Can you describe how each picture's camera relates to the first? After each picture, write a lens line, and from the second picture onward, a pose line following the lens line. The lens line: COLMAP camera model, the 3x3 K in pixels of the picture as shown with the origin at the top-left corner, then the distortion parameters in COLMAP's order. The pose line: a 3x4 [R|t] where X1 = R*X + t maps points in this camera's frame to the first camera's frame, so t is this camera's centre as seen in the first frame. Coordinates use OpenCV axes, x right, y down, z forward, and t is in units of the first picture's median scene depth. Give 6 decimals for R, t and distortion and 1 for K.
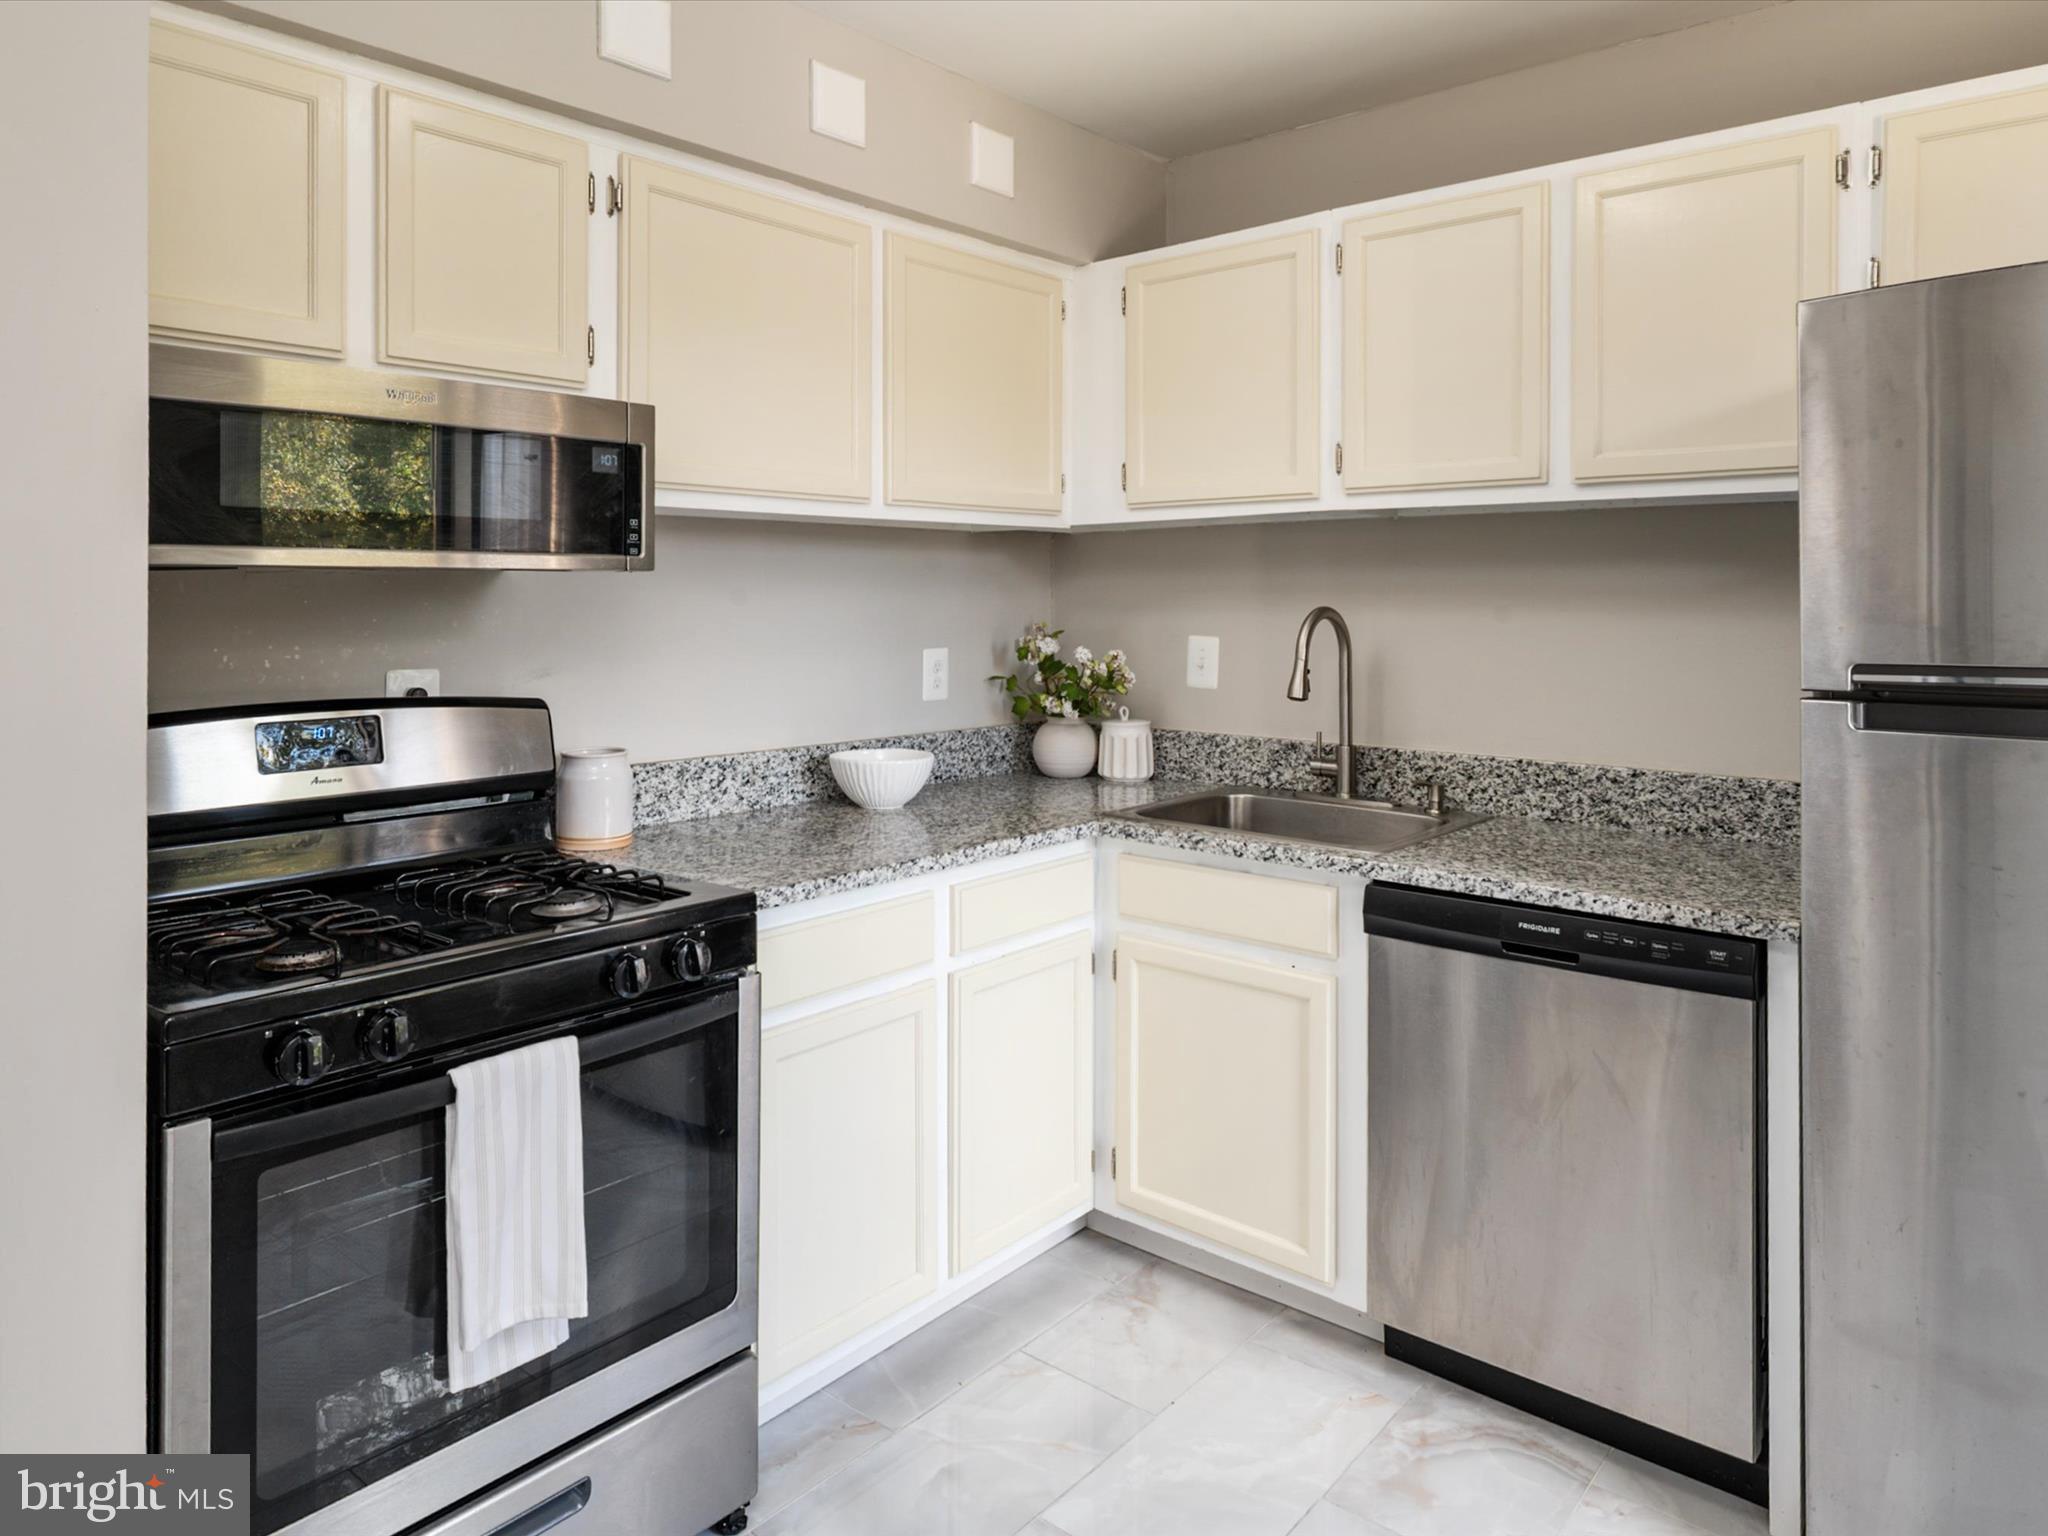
lens RADIAL K [[1359.3, 0, 1029.1], [0, 1359.3, 603.8], [0, 0, 1]] dist [0.002995, -0.000024]
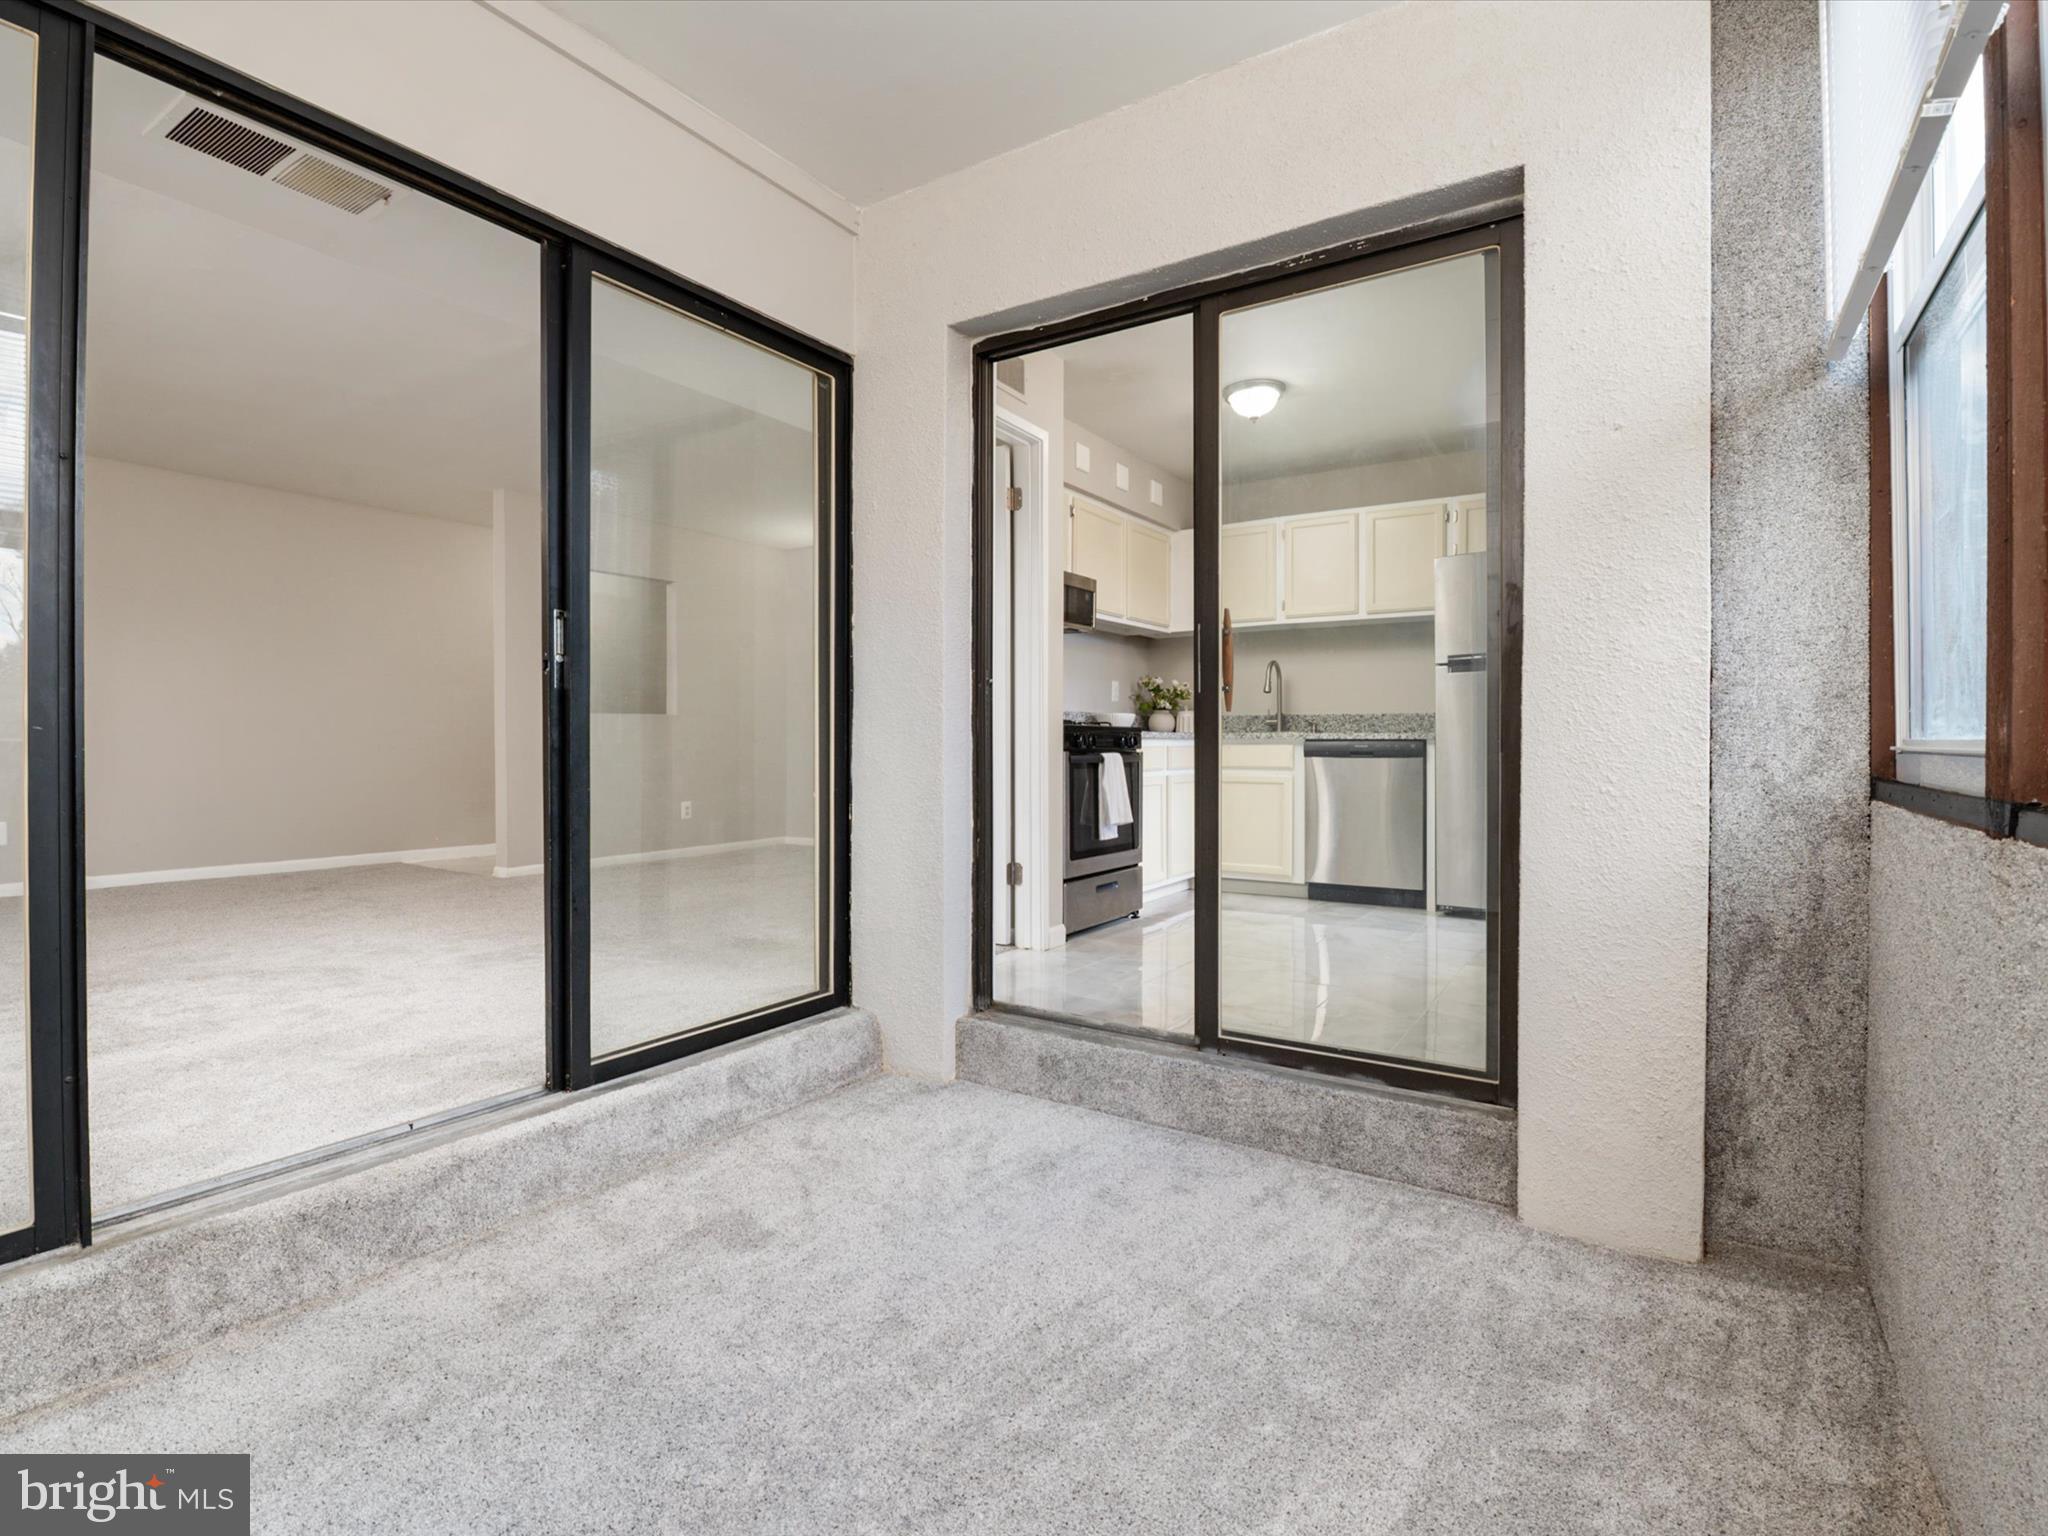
lens RADIAL K [[1110.3, 0, 1024.0], [0, 1110.3, 768.0], [0, 0, 1]] dist [0.003088, 0.000283]
pose [[0.988345, -0.003654, 0.152190, -0.737903], [0.002546, 0.999969, 0.007473, 0.238997], [-0.152212, -0.006998, 0.988323, -1.341933]]
